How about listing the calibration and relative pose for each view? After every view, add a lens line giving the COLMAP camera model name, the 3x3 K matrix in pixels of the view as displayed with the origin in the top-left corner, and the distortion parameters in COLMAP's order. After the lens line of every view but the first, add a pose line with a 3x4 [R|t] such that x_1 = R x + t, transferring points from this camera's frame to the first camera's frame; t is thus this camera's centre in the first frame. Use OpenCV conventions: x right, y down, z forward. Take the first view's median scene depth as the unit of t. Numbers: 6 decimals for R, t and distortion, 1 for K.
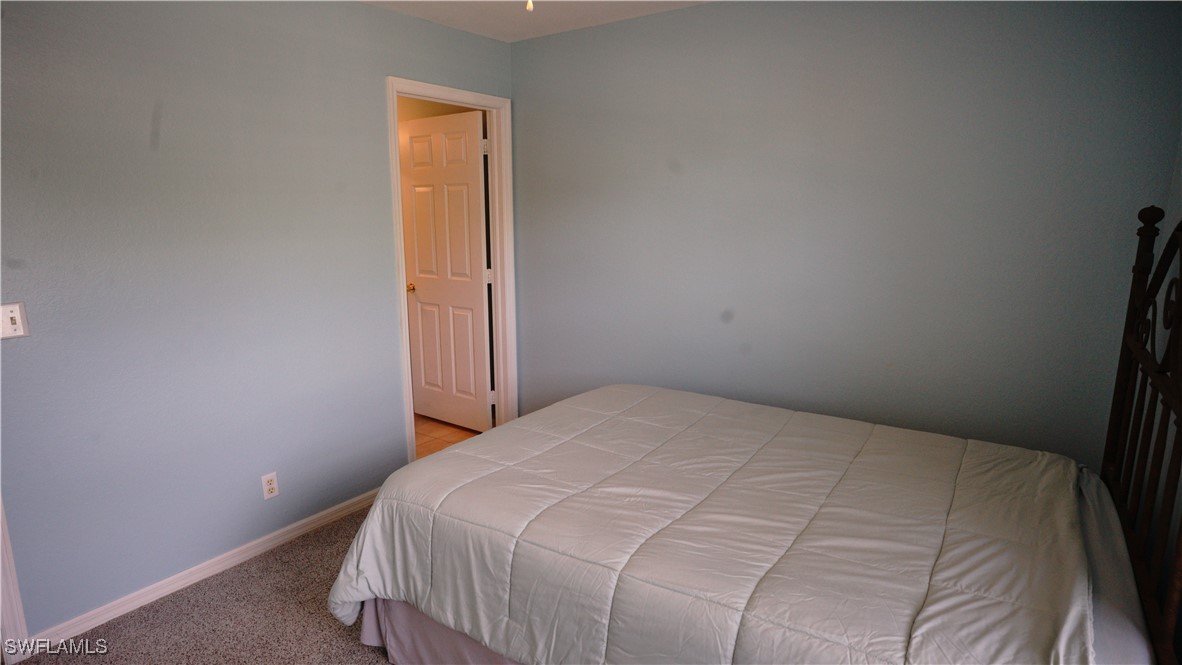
lens RADIAL K [[646.4, 0, 591.0], [0, 646.4, 332.5], [0, 0, 1]] dist [-0.049098, 0.029730]
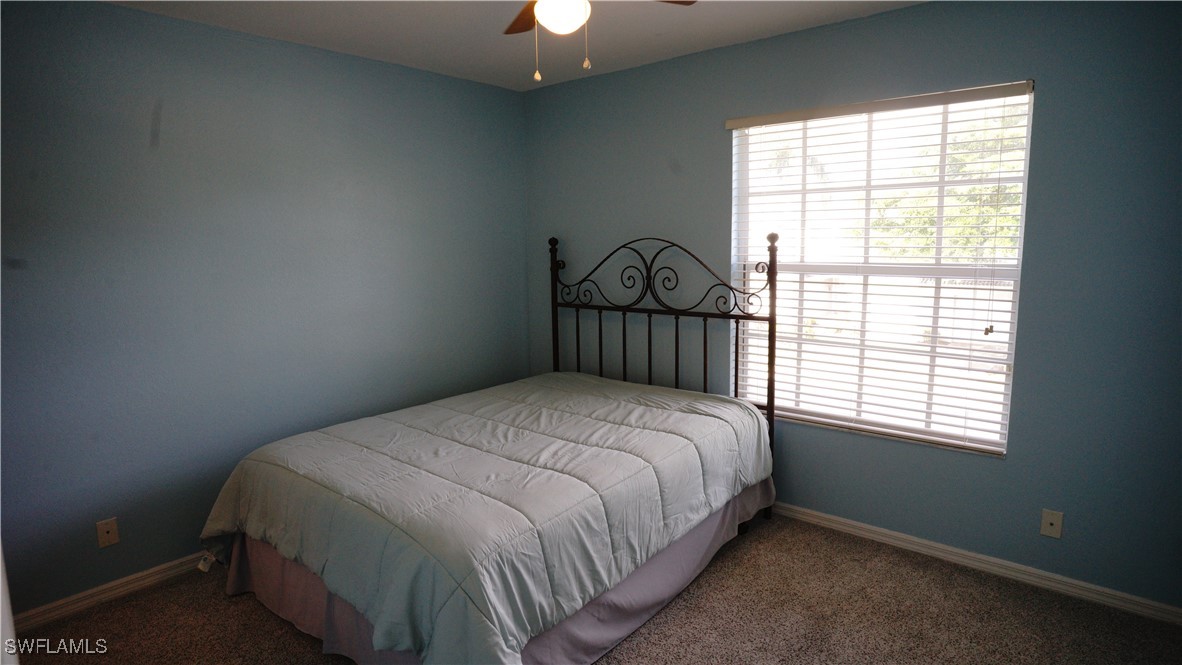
lens RADIAL K [[646.4, 0, 591.0], [0, 646.4, 332.5], [0, 0, 1]] dist [-0.049098, 0.029730]
pose [[0.101319, -0.135156, 0.985630, -1.270765], [0.210745, 0.971160, 0.111508, -0.123339], [-0.972276, 0.196419, 0.126880, 0.768042]]
